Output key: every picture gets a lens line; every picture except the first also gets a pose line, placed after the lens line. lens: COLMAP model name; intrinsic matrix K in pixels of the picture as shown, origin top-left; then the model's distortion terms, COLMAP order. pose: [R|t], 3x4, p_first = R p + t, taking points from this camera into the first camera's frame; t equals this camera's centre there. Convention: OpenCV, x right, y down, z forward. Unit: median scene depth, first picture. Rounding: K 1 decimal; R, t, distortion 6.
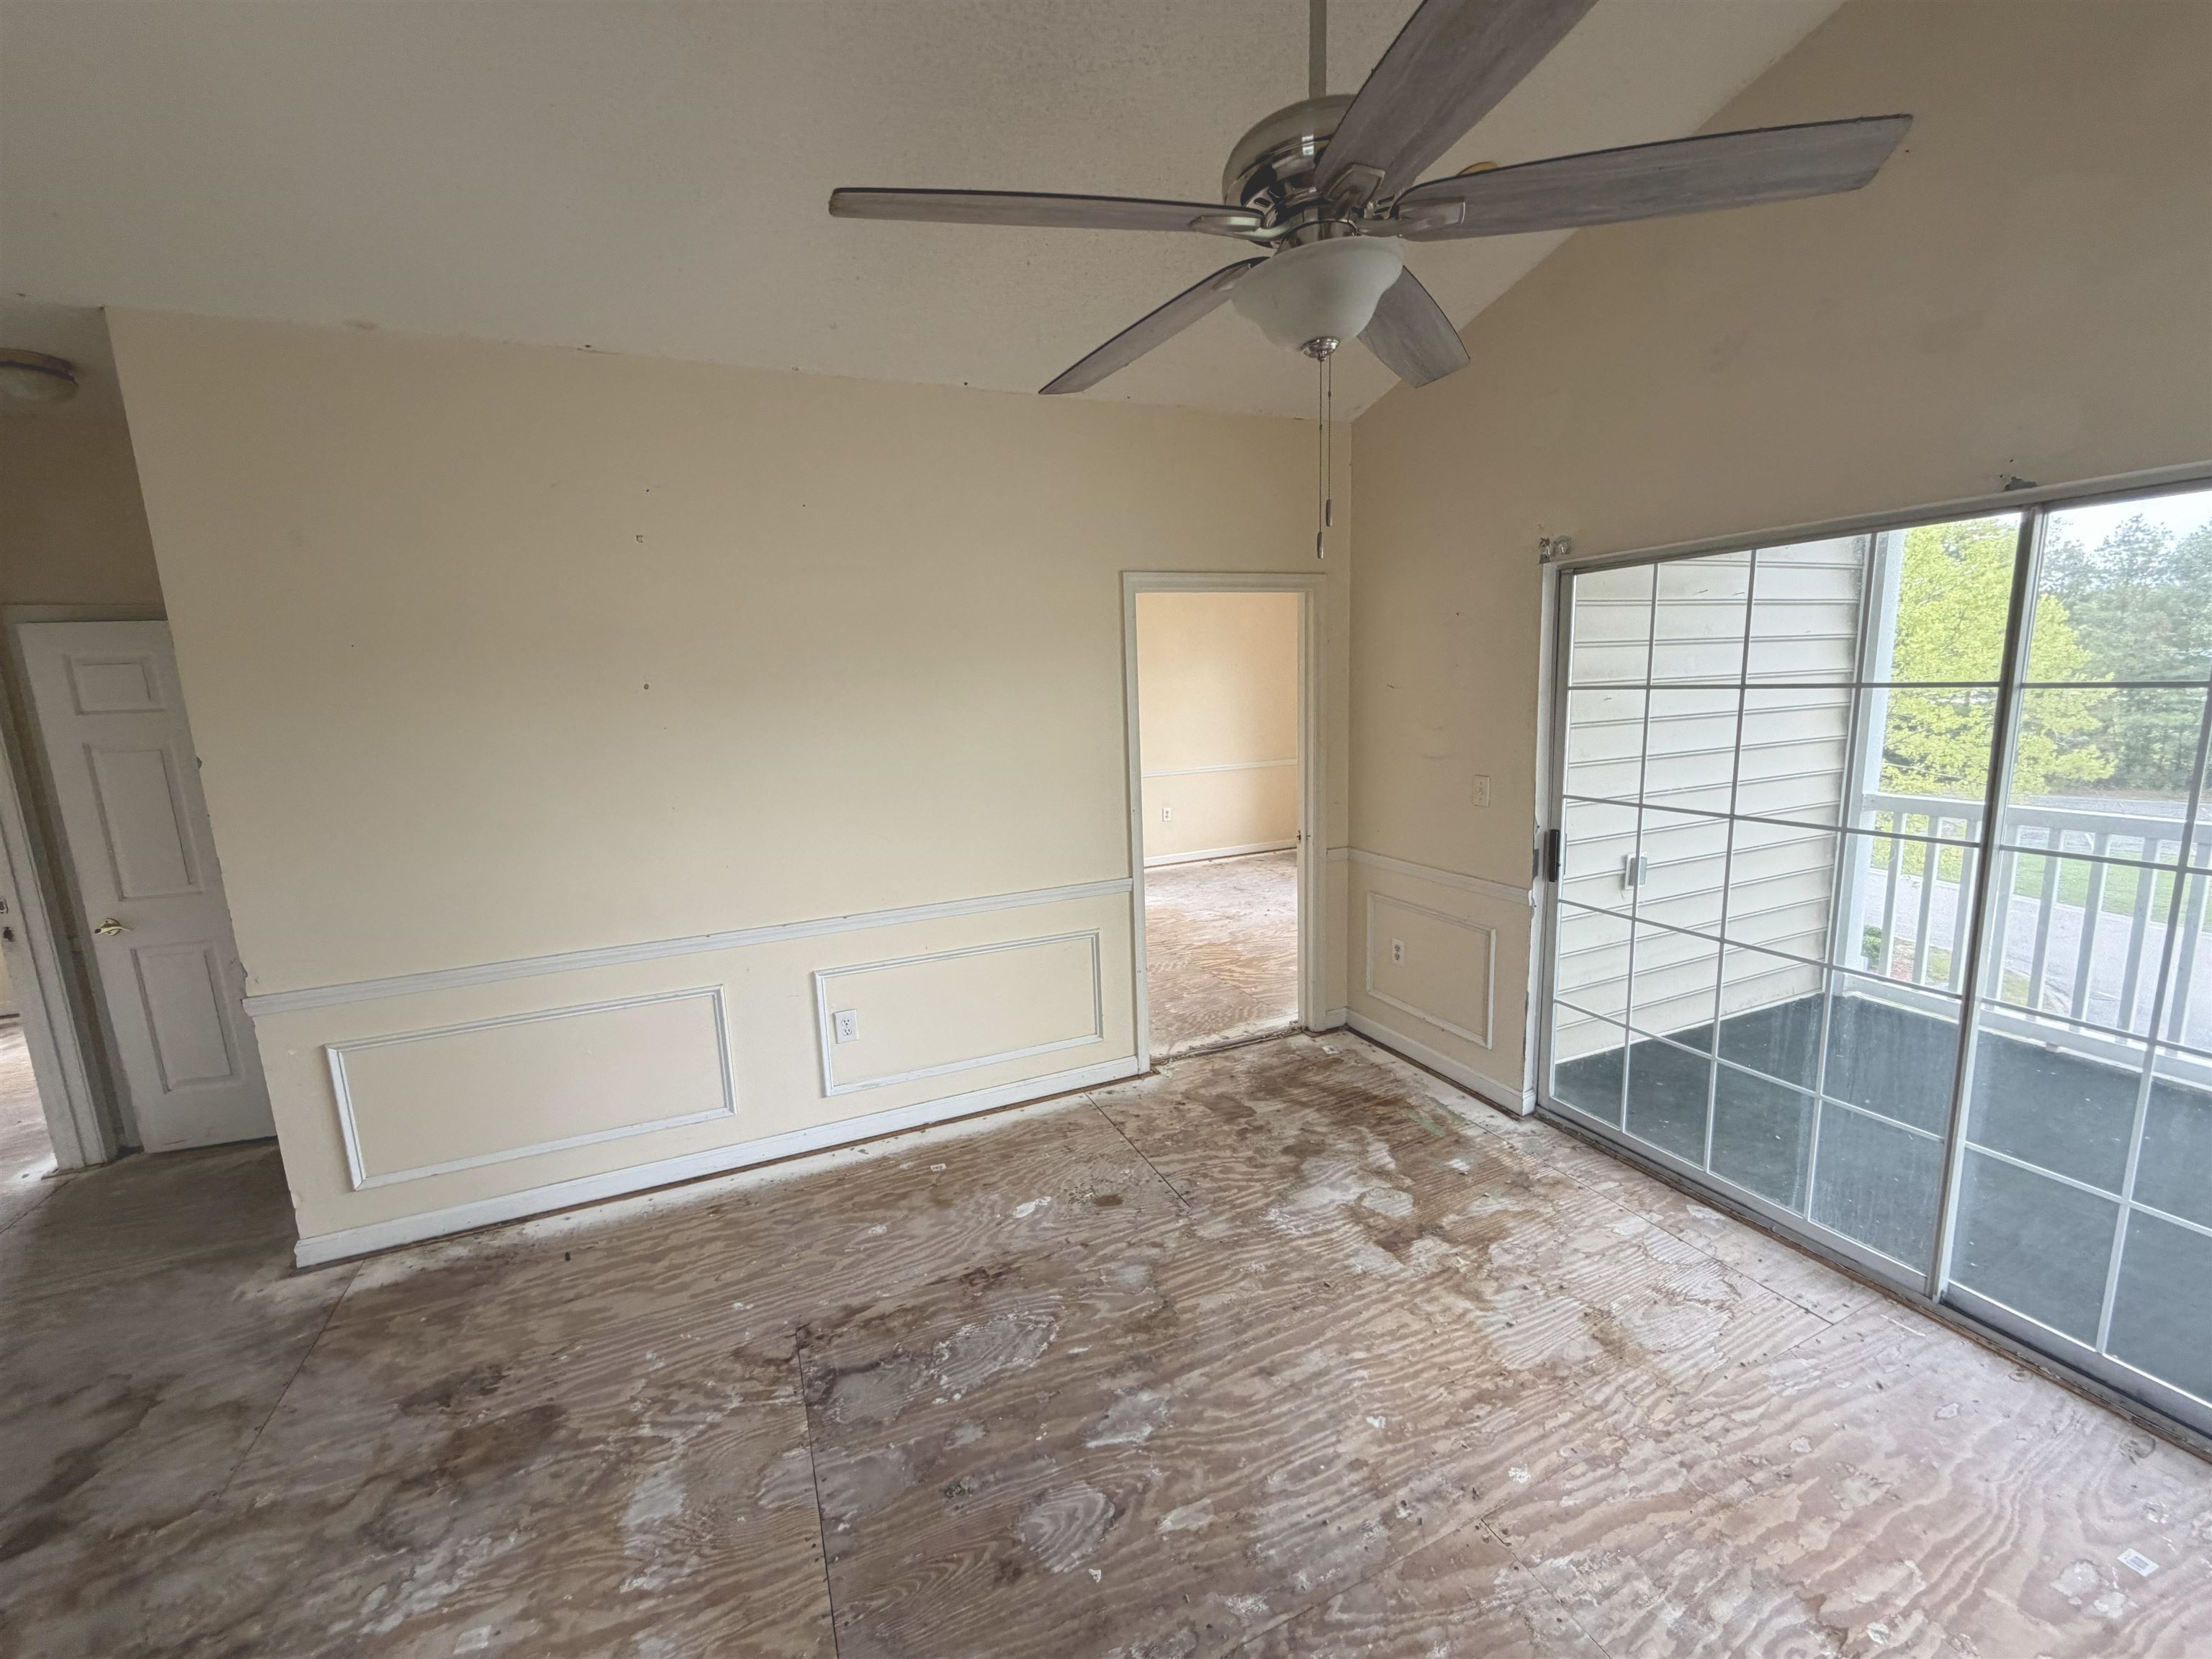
lens RADIAL K [[884.7, 0, 1103.0], [0, 884.7, 828.2], [0, 0, 1]] dist [0.000084, 0.000378]
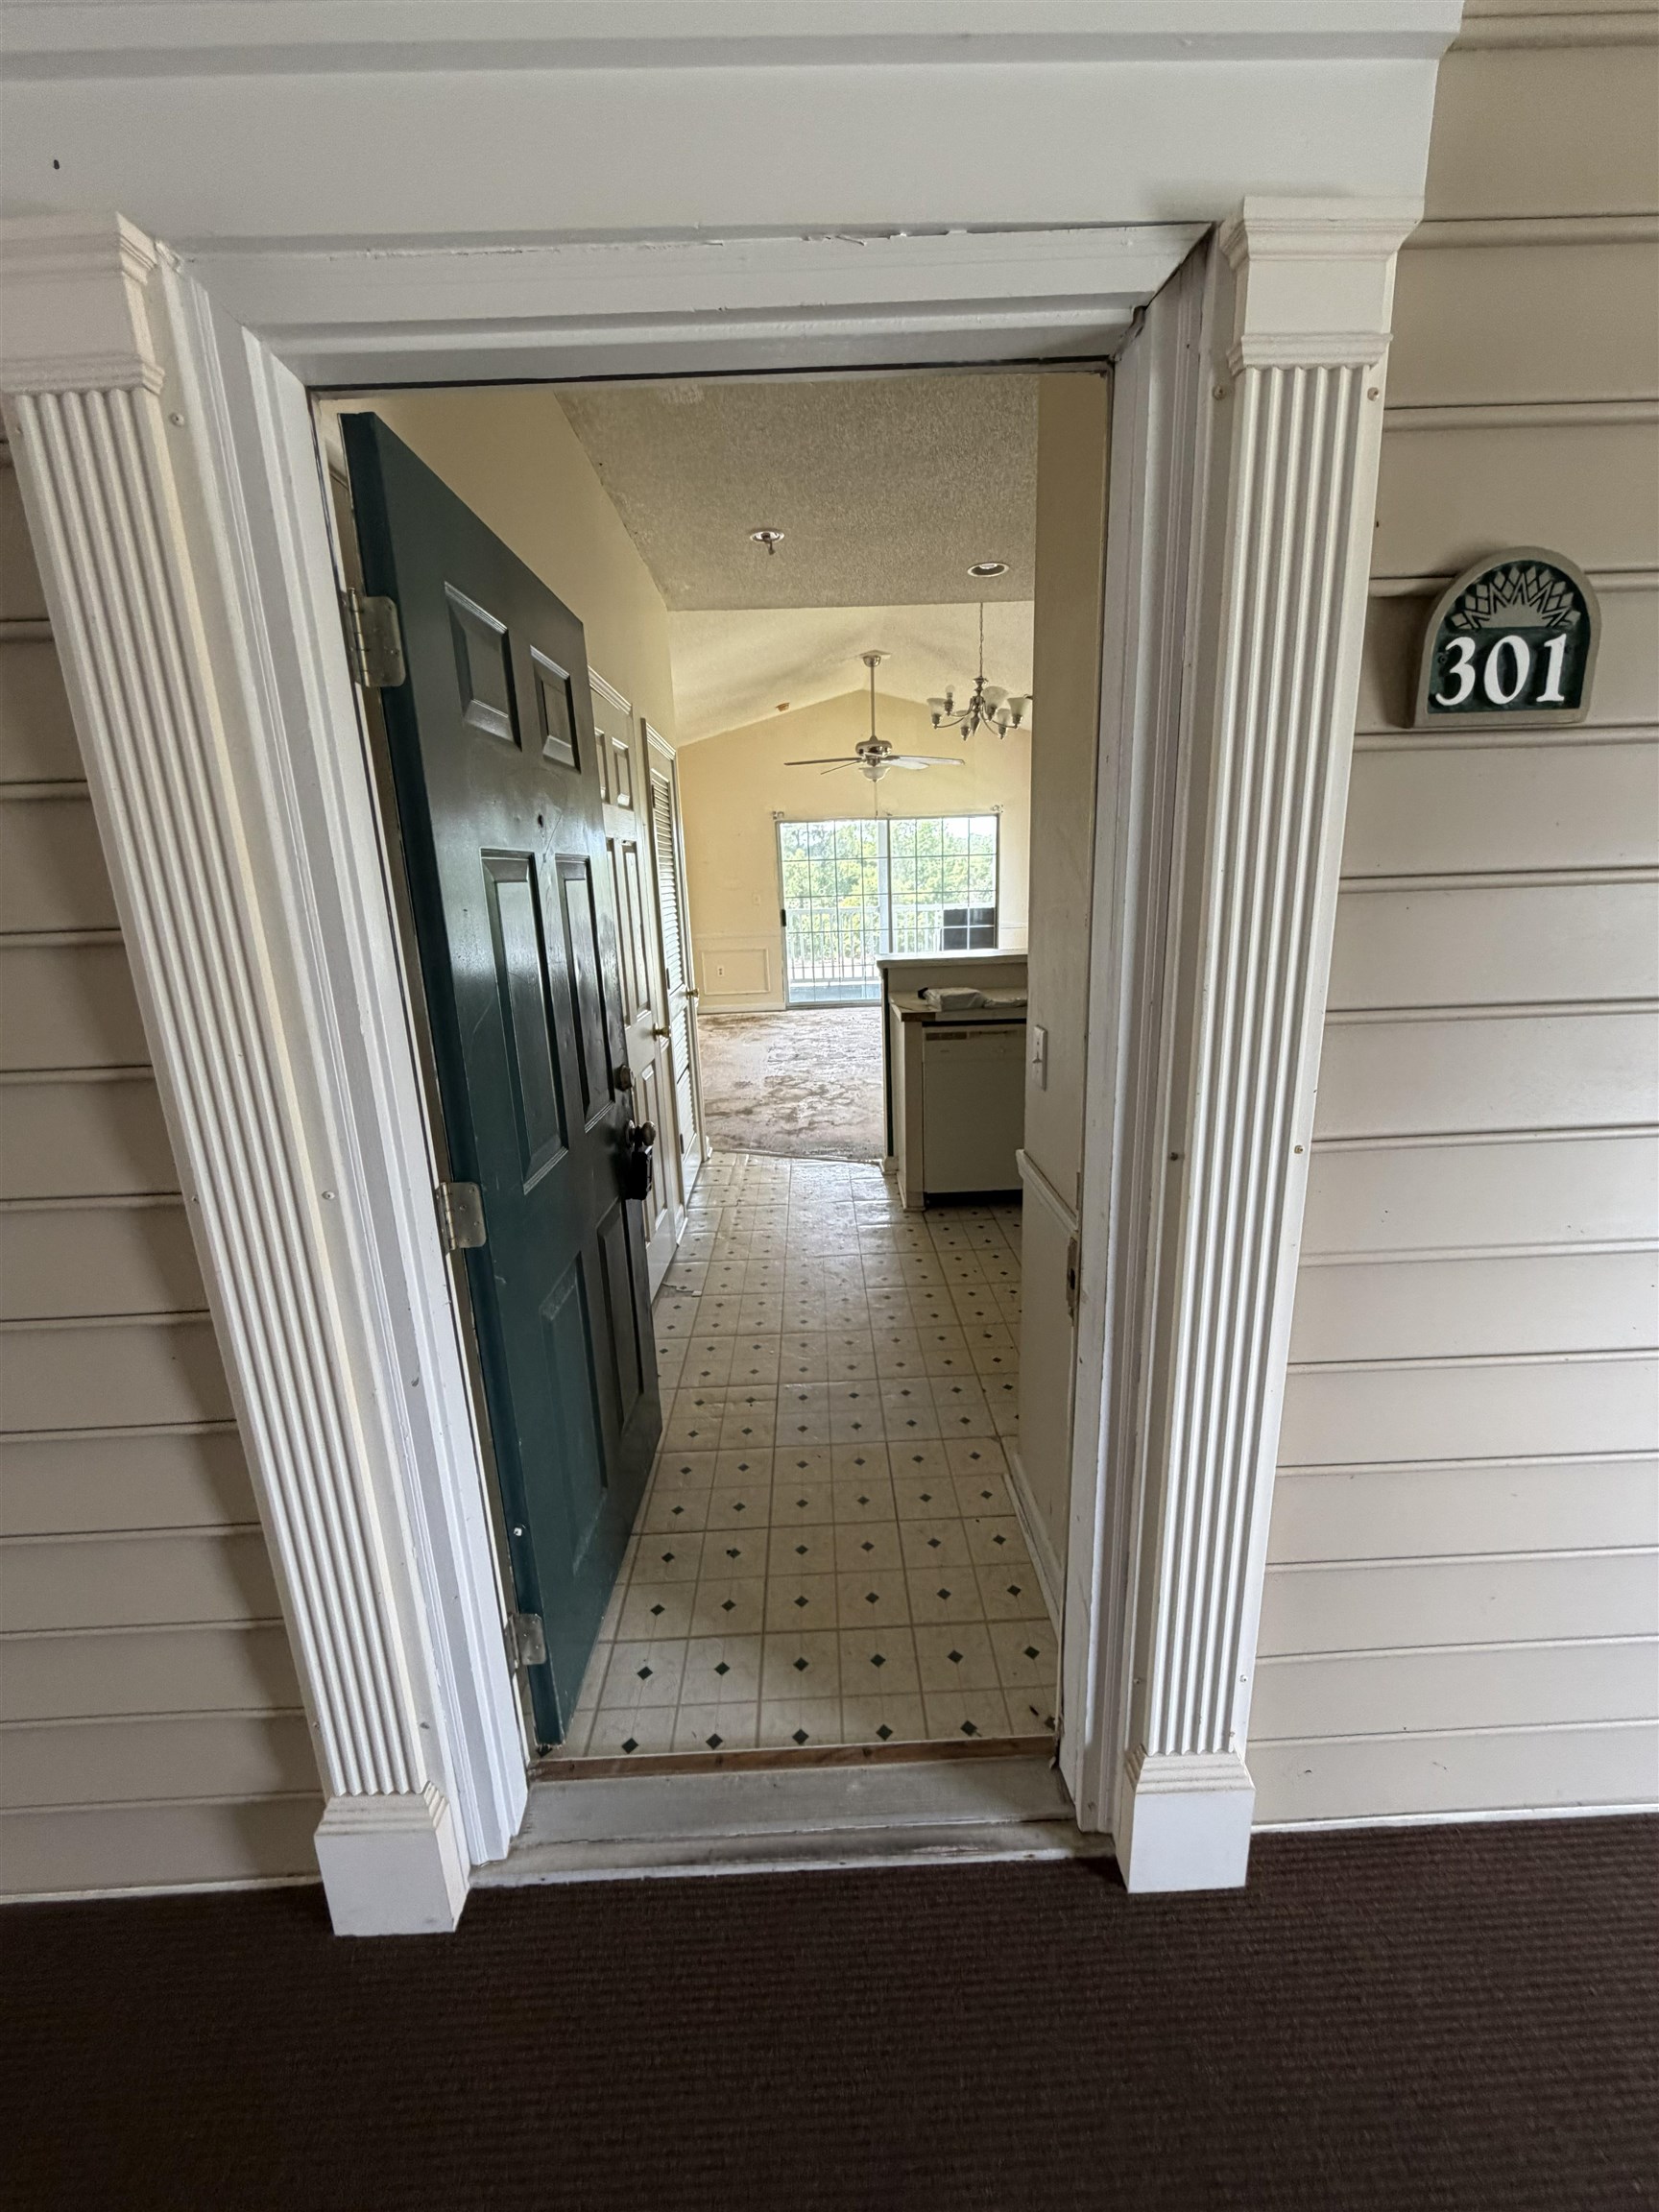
lens RADIAL K [[884.7, 0, 833.2], [0, 884.7, 1104.4], [0, 0, 1]] dist [0.000084, 0.000378]
pose [[0.376864, -0.213791, 0.901258, -2.594123], [0.173781, 0.972041, 0.157915, 0.229050], [-0.909821, 0.097109, 0.403480, -0.355172]]
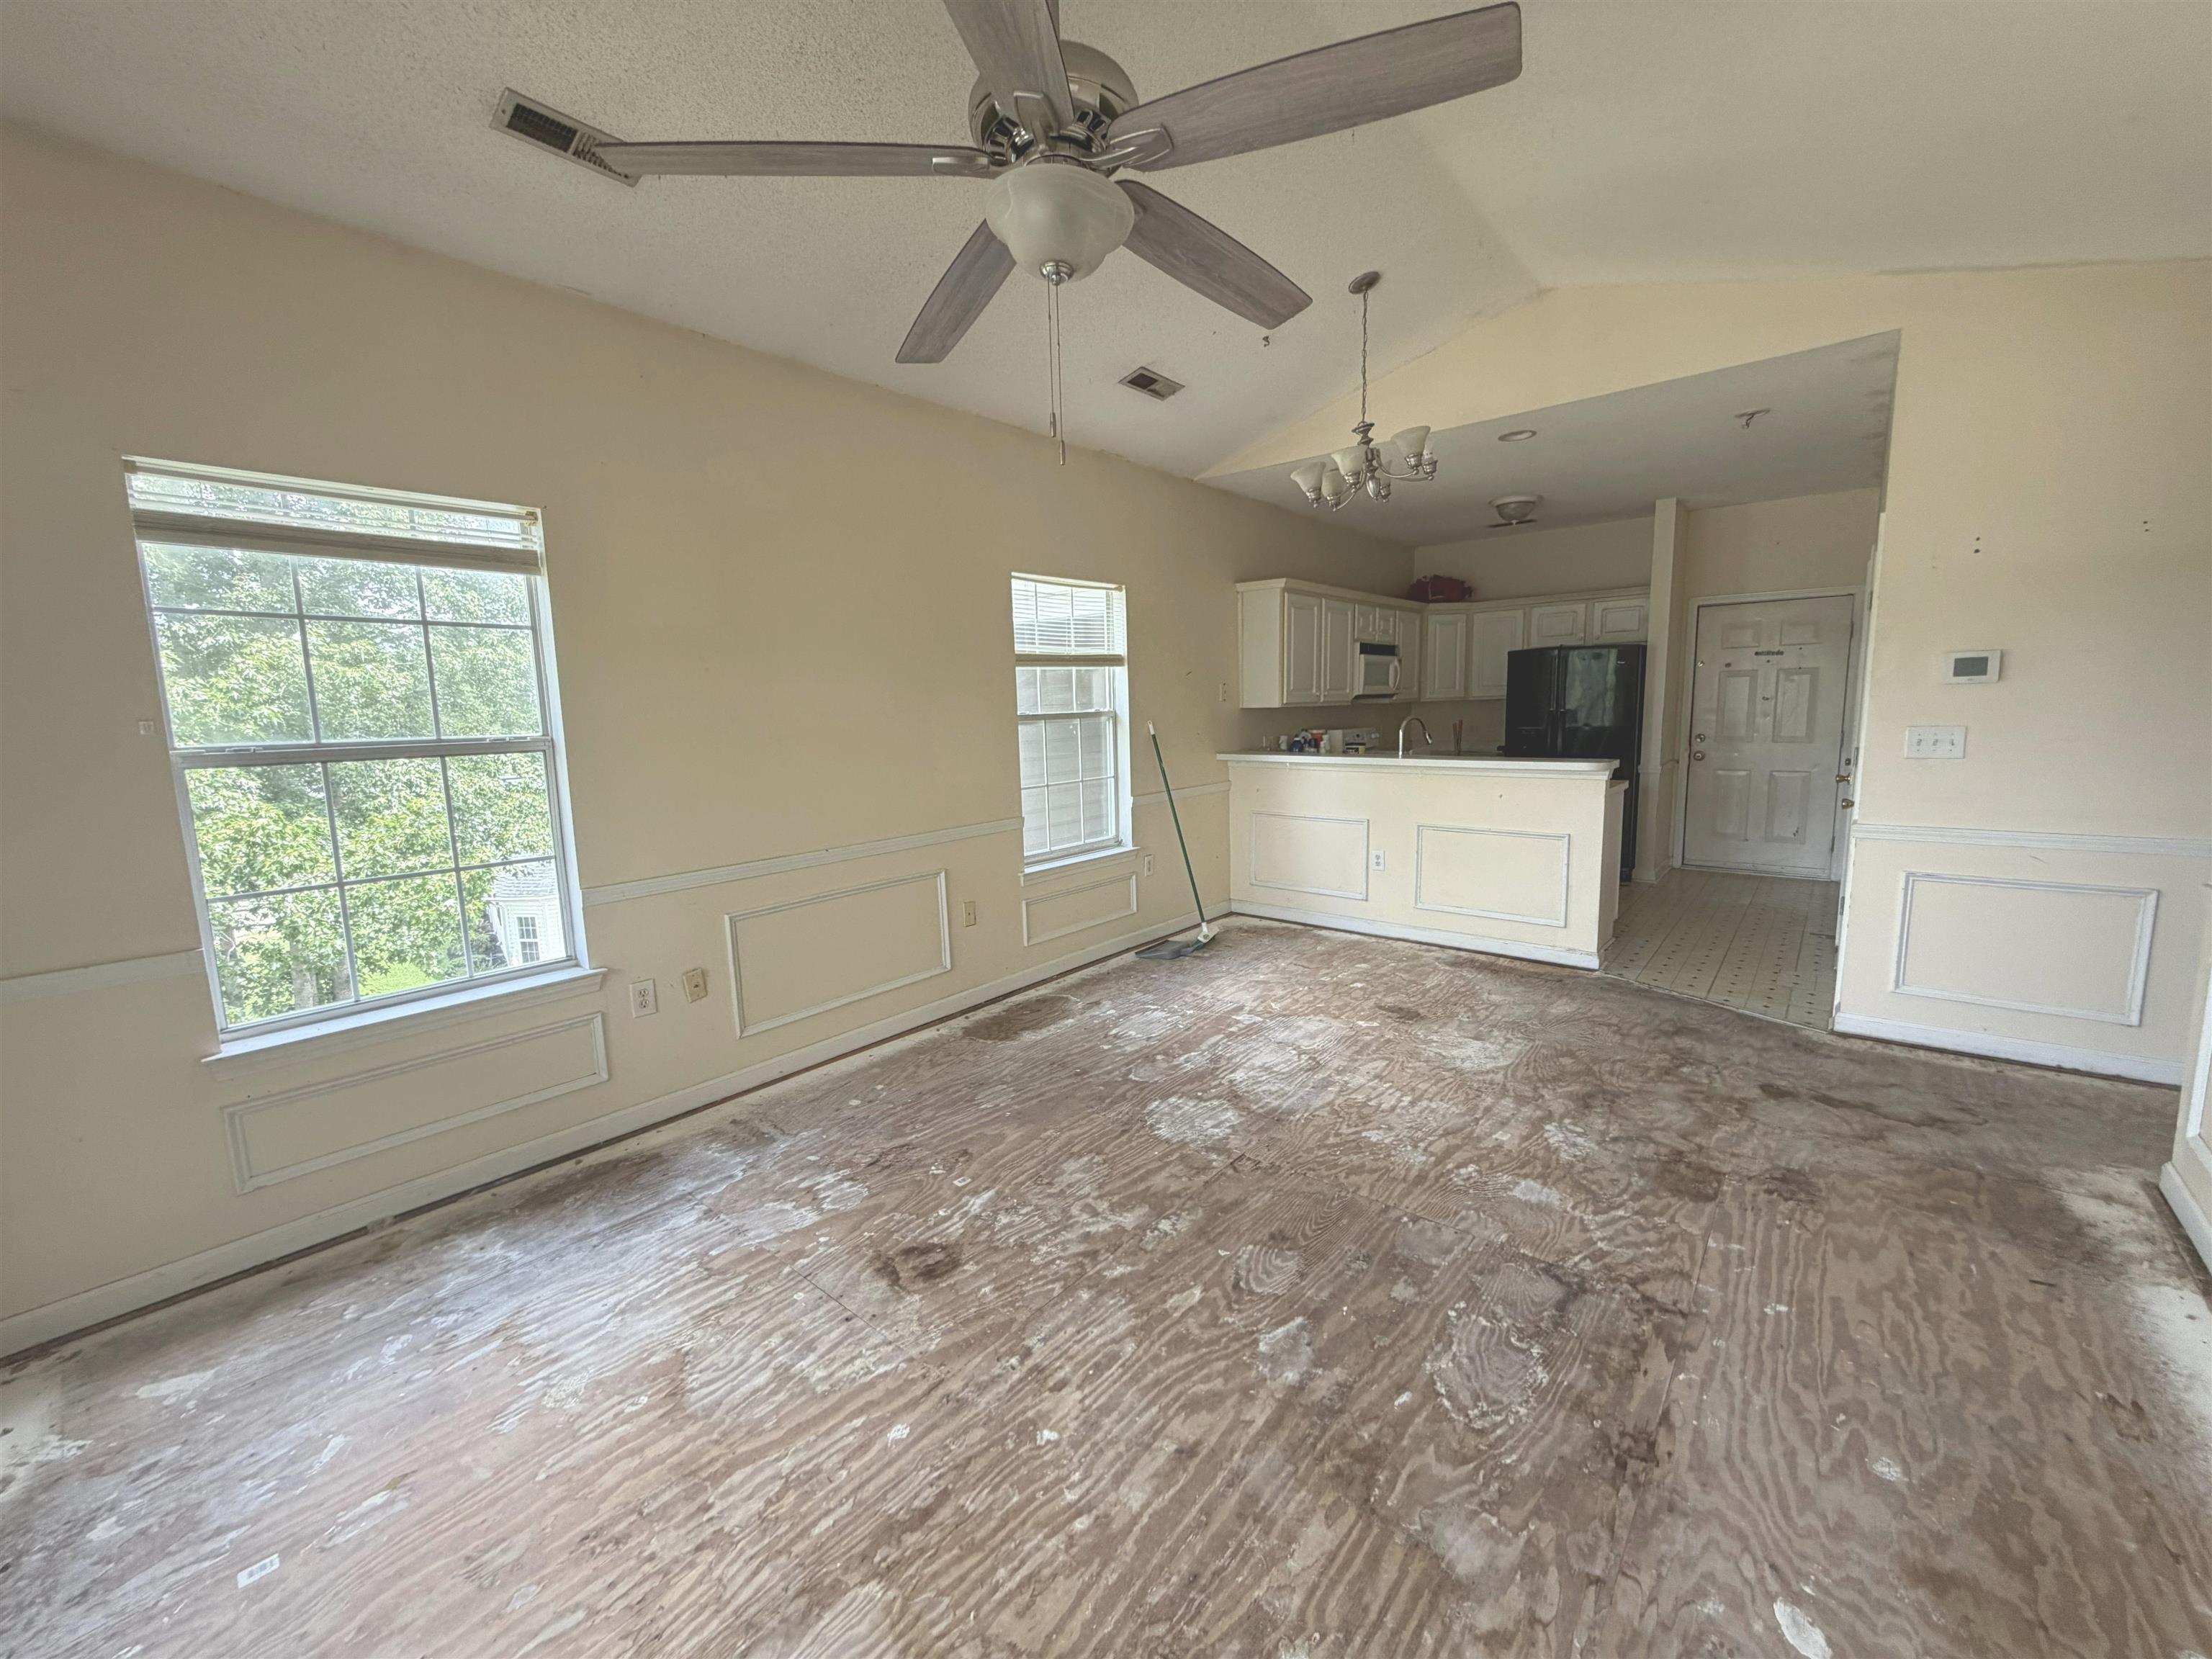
lens RADIAL K [[884.7, 0, 1103.0], [0, 884.7, 828.2], [0, 0, 1]] dist [0.000084, 0.000378]
pose [[-0.894193, 0.123179, -0.430401, 0.403568], [-0.012934, 0.953892, 0.299871, -0.113028], [0.447494, 0.273710, -0.851371, 1.153744]]
